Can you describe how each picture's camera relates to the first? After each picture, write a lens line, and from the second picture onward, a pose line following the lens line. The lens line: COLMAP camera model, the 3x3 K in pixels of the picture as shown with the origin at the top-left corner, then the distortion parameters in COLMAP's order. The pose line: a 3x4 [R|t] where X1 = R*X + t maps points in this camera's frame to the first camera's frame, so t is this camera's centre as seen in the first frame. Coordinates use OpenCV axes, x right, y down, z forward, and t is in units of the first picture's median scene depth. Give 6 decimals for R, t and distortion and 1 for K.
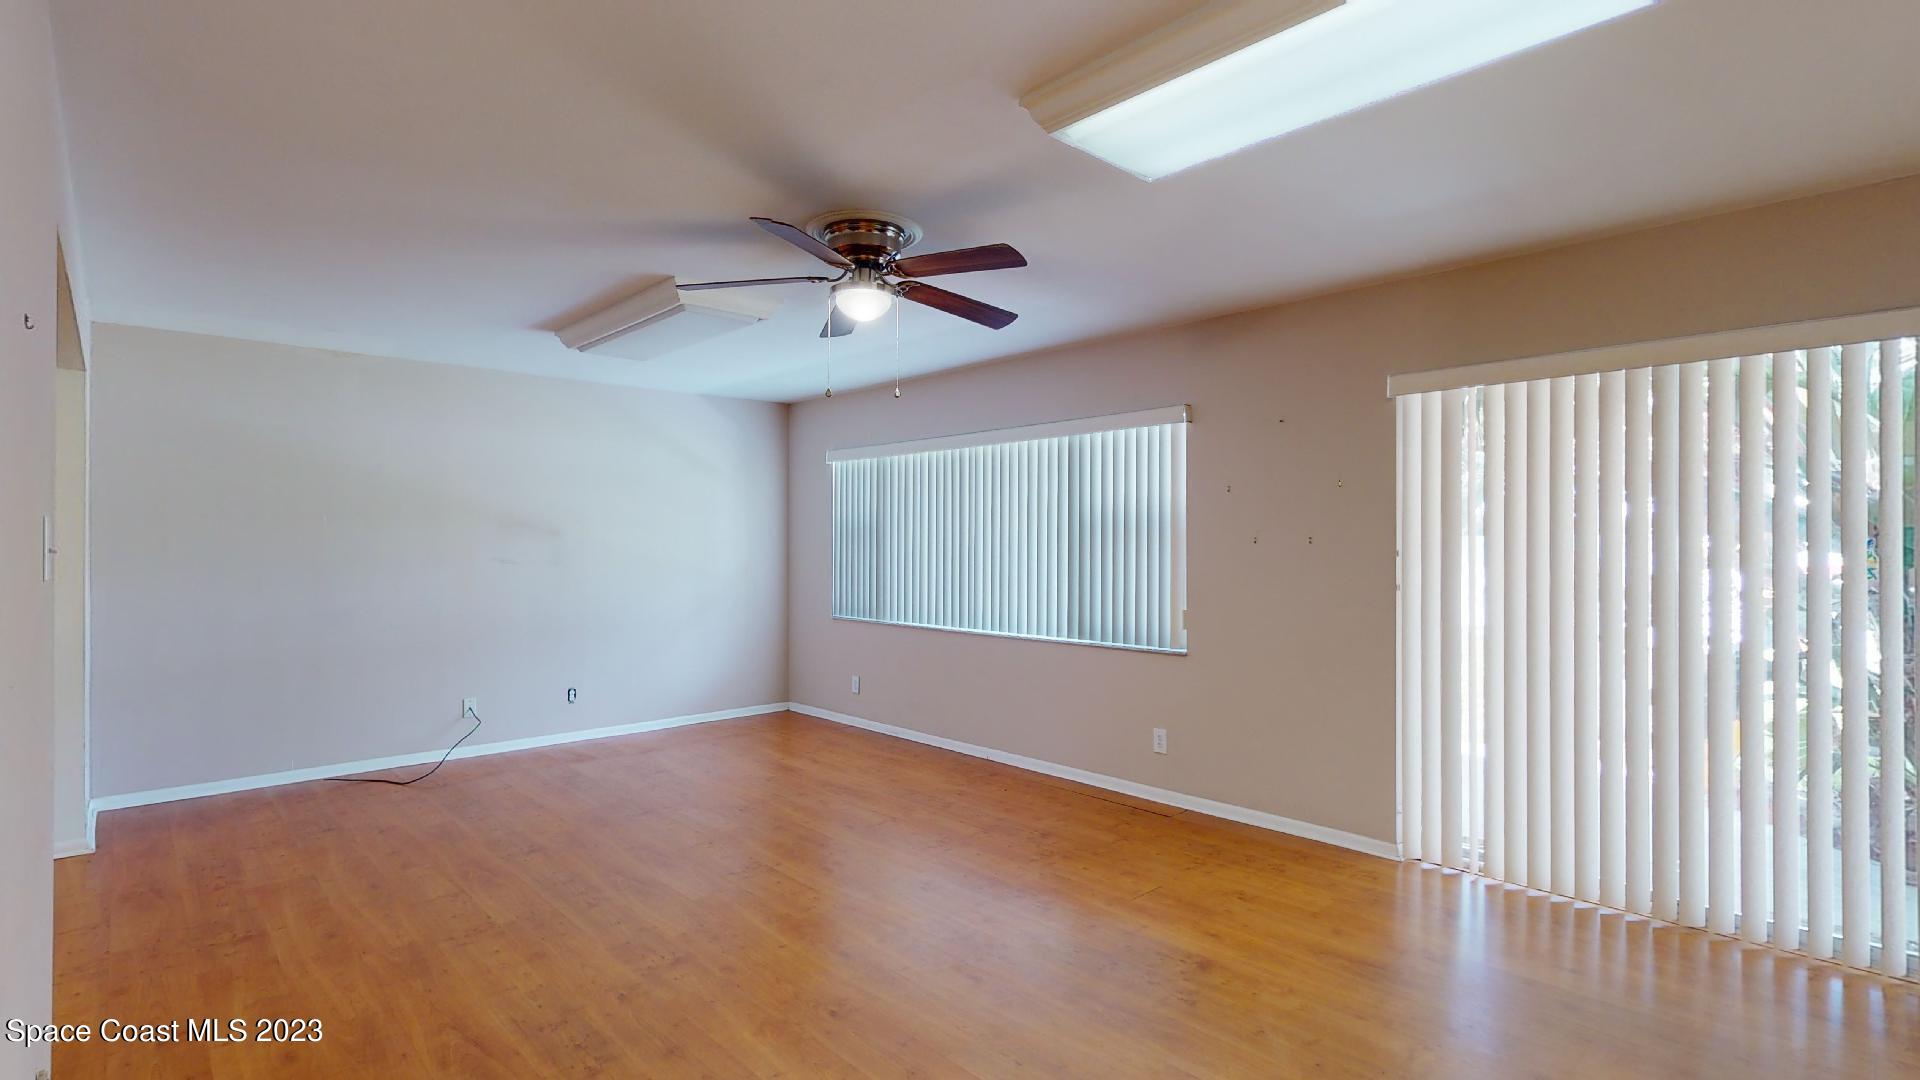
lens RADIAL K [[888.3, 0, 962.5], [0, 888.3, 535.9], [0, 0, 1]] dist [0.001670, 0.000553]
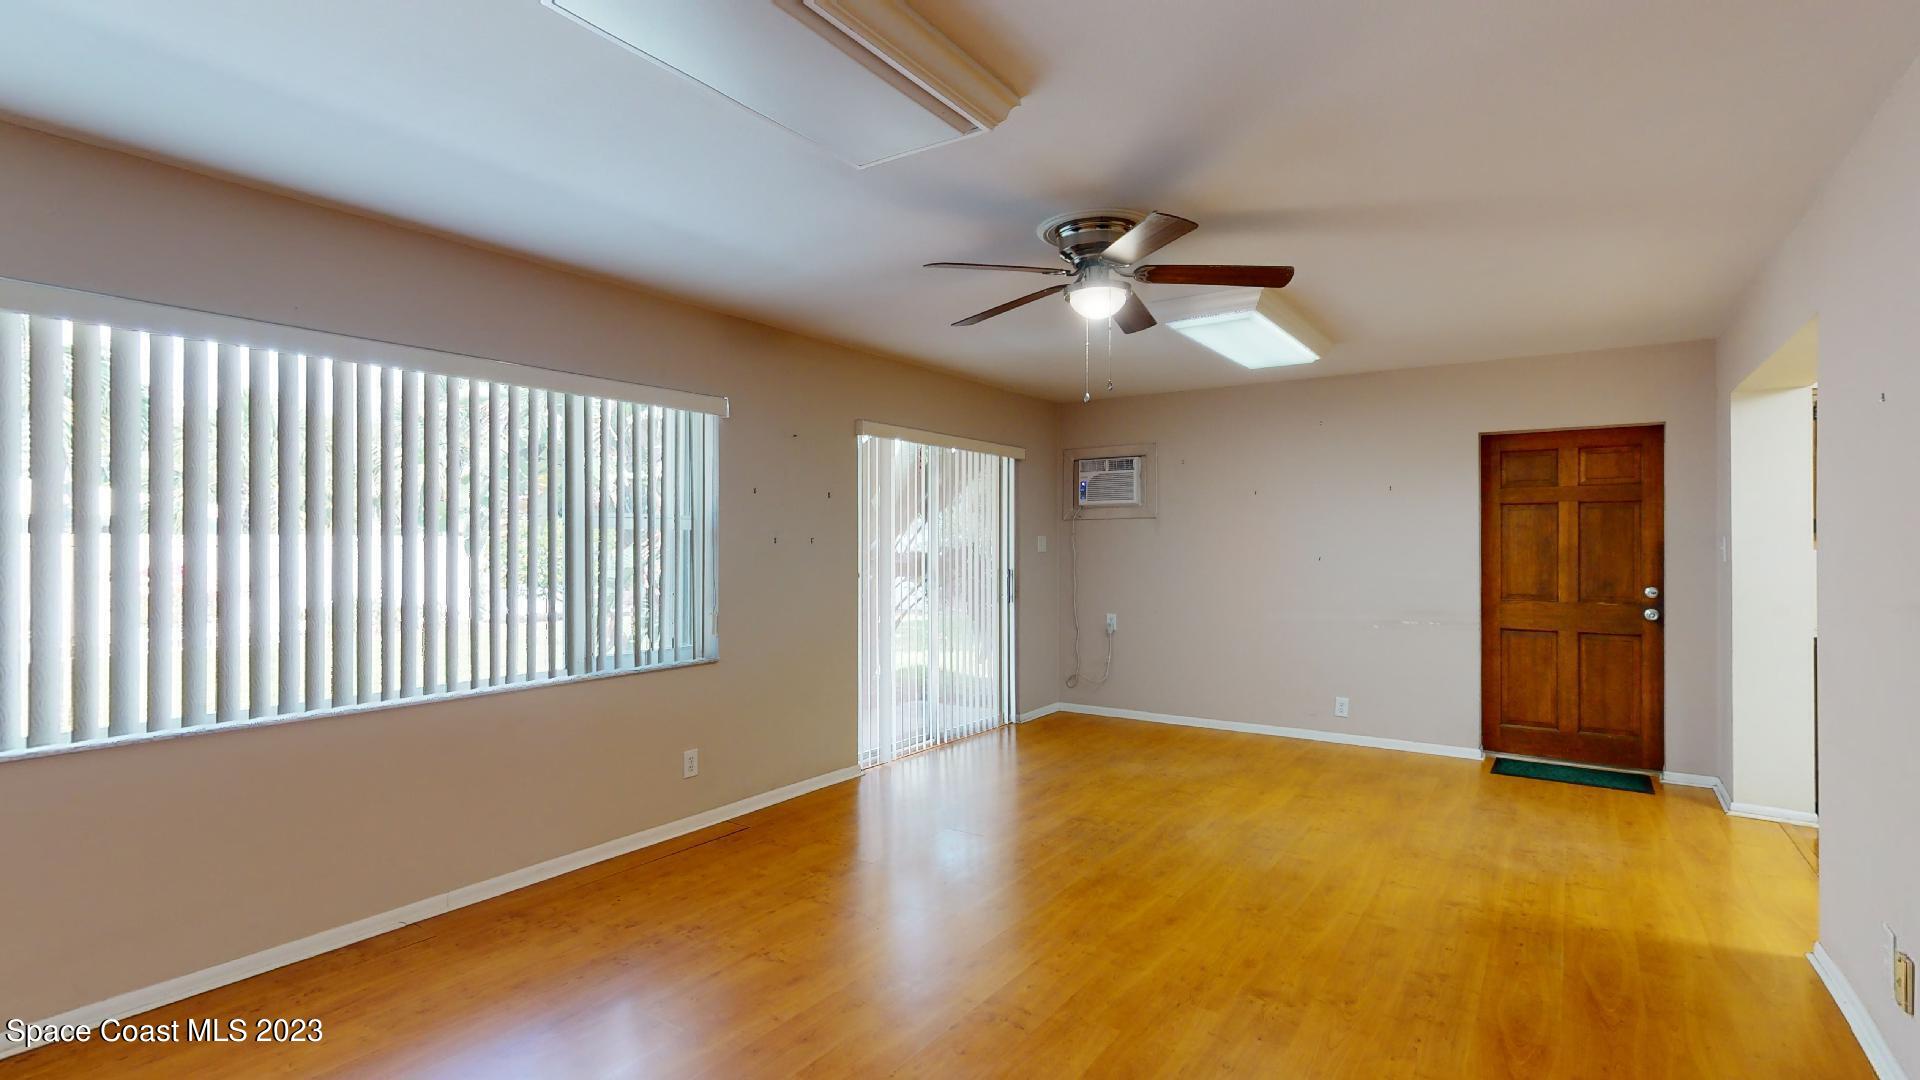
lens RADIAL K [[888.3, 0, 962.5], [0, 888.3, 521.1], [0, 0, 1]] dist [0.001670, 0.000553]
pose [[-0.205317, 0.028151, 0.978291, -0.745666], [-0.001302, 0.999577, -0.029037, 0.012798], [-0.978695, -0.007235, -0.205193, 0.954771]]
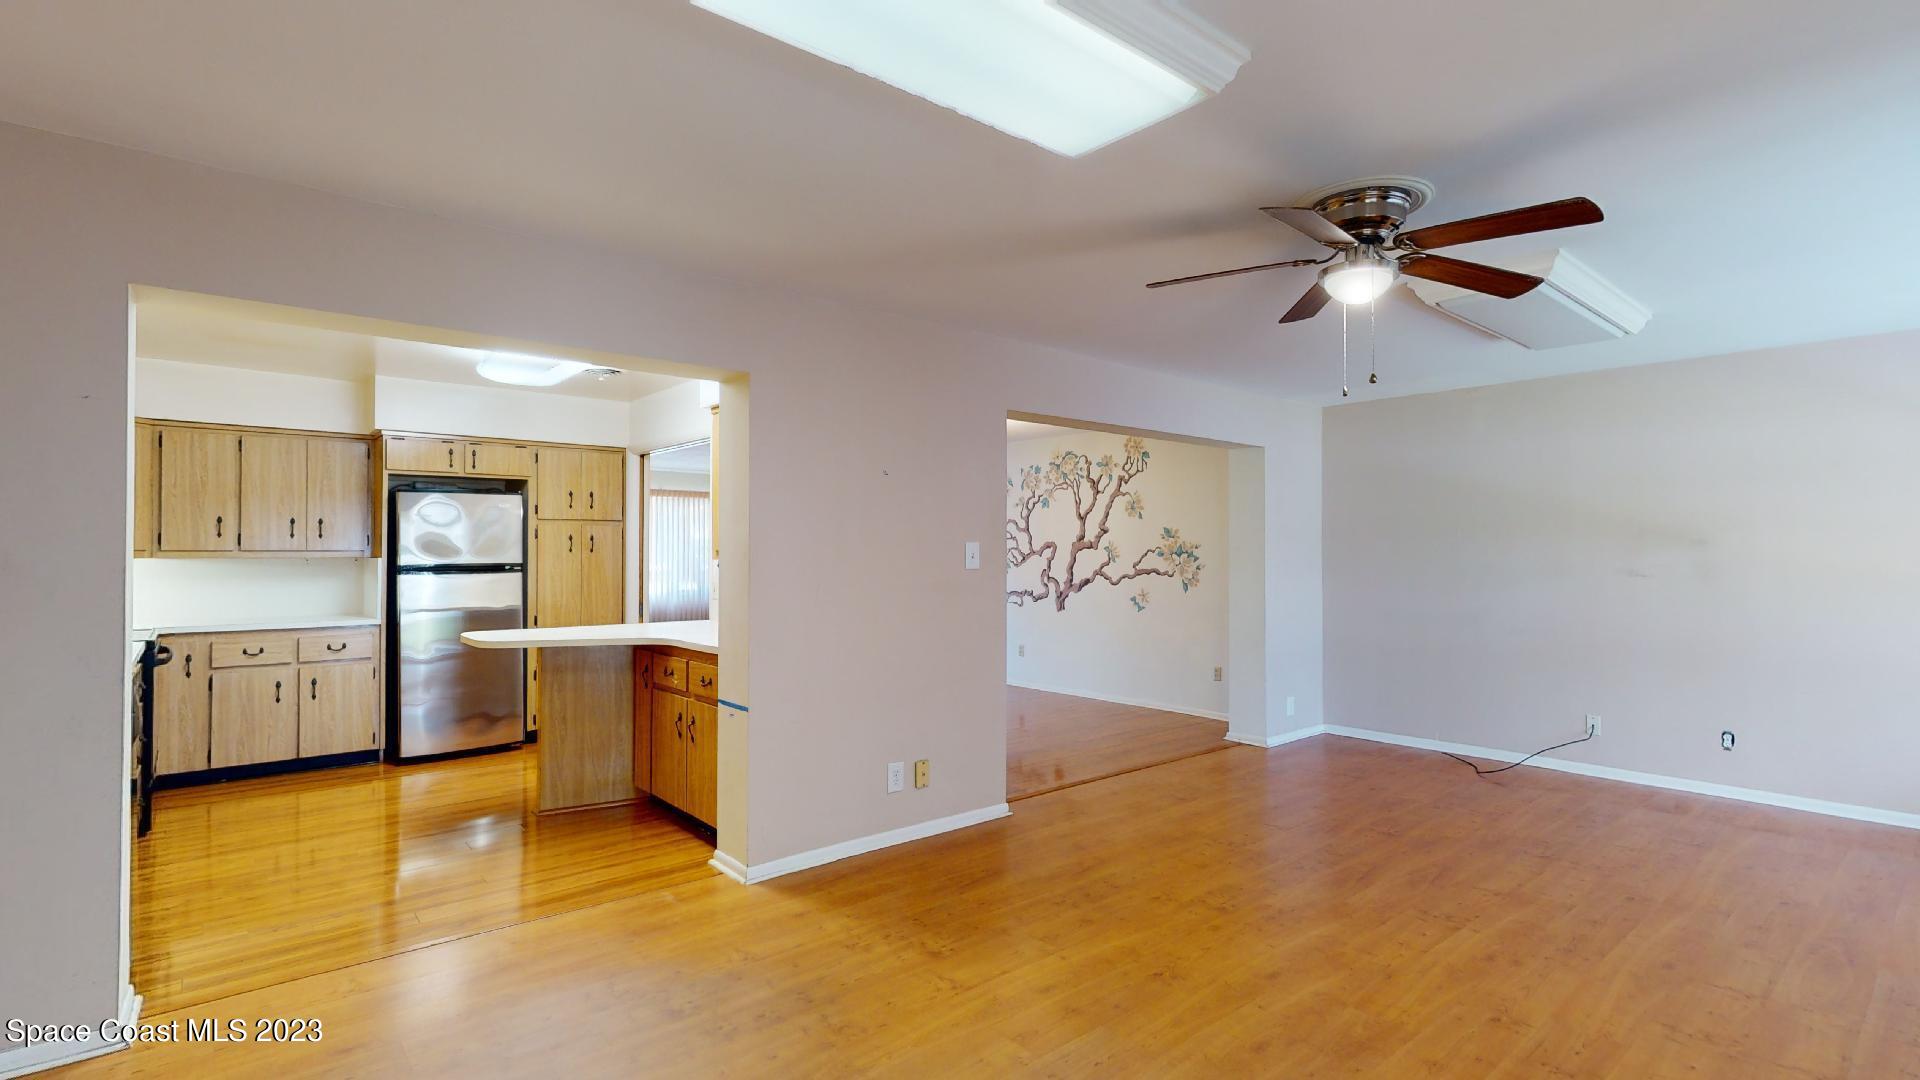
lens RADIAL K [[888.3, 0, 954.1], [0, 888.3, 551.5], [0, 0, 1]] dist [0.001670, 0.000553]
pose [[-0.059635, -0.005844, -0.998203, 0.552266], [0.004408, 0.999972, -0.006118, 0.010642], [0.998210, -0.004765, -0.059608, 0.463510]]
